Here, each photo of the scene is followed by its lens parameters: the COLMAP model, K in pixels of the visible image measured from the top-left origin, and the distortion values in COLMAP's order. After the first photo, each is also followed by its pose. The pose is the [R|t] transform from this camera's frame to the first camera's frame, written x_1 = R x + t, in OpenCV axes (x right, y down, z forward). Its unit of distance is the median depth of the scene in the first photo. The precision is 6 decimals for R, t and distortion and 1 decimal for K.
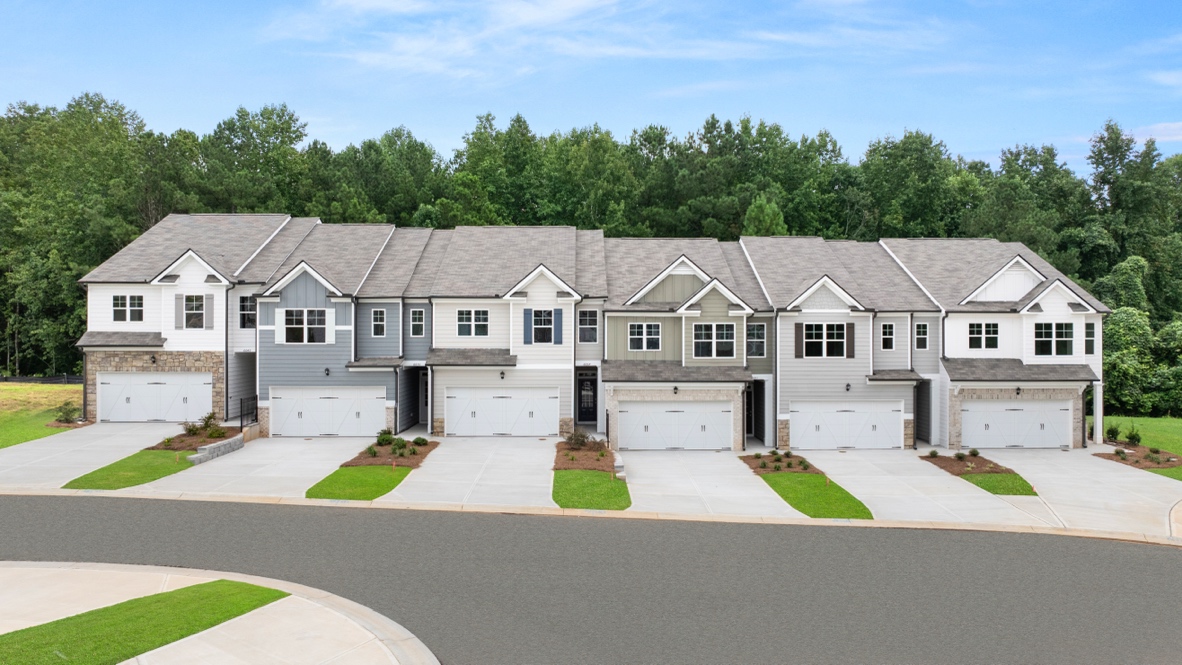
lens RADIAL K [[833.4, 0, 587.5], [0, 833.4, 337.9], [0, 0, 1]] dist [-0.036261, 0.038811]
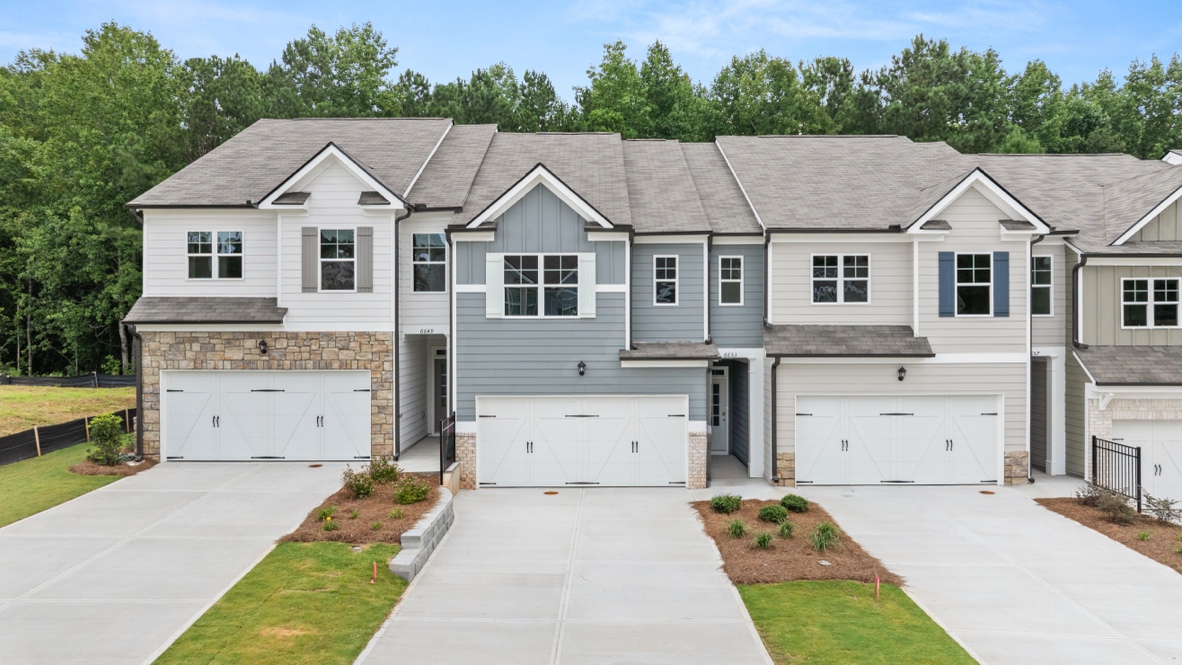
lens RADIAL K [[830.9, 0, 590.4], [0, 830.9, 336.5], [0, 0, 1]] dist [-0.014571, 0.000558]
pose [[0.999908, -0.003709, -0.013084, -0.298047], [0.003762, 0.999985, 0.003996, 0.017446], [0.013069, -0.004045, 0.999906, 0.450025]]
